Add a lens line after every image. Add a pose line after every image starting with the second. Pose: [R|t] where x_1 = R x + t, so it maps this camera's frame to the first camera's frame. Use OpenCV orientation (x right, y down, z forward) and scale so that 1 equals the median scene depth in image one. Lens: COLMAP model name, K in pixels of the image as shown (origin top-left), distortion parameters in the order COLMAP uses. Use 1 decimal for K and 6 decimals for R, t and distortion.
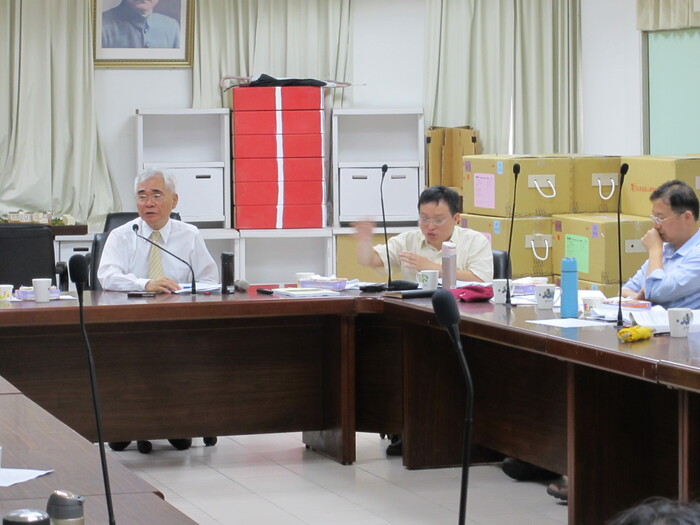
lens RADIAL K [[2257.9, 0, 348.5], [0, 2257.9, 265.5], [0, 0, 1]] dist [-0.205113, 0.000000]
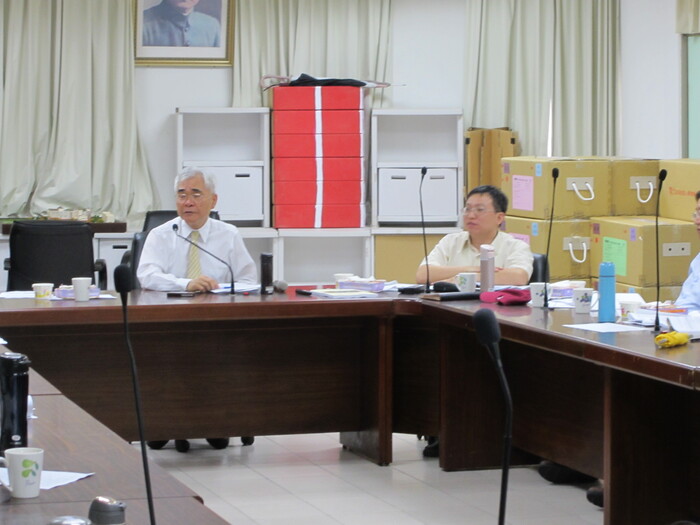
lens RADIAL K [[2257.9, 0, 354.8], [0, 2257.9, 261.5], [0, 0, 1]] dist [-0.205113, 0.000000]
pose [[0.999866, 0.009061, -0.013622, -0.000567], [-0.009059, 0.999959, 0.000255, -0.002223], [0.013623, -0.000131, 0.999907, -0.003262]]
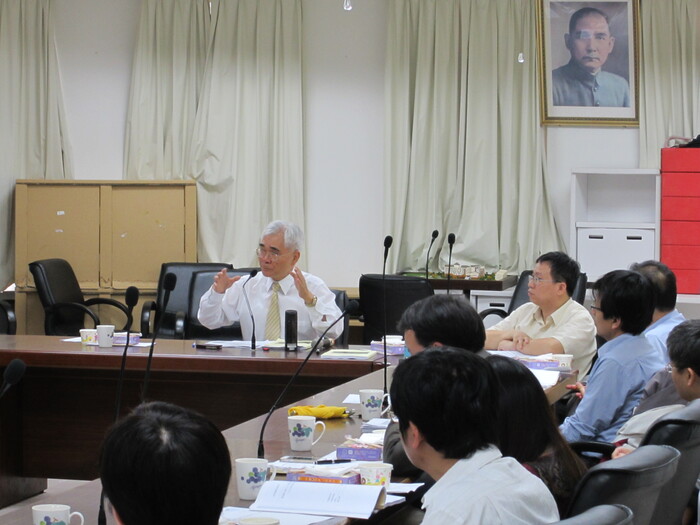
lens RADIAL K [[2257.9, 0, 350.3], [0, 2257.9, 260.2], [0, 0, 1]] dist [-0.205113, 0.000000]
pose [[0.858190, 0.041671, -0.511639, 0.403948], [-0.053668, 0.998521, -0.008692, -0.017540], [0.510520, 0.034918, 0.859157, 0.112482]]
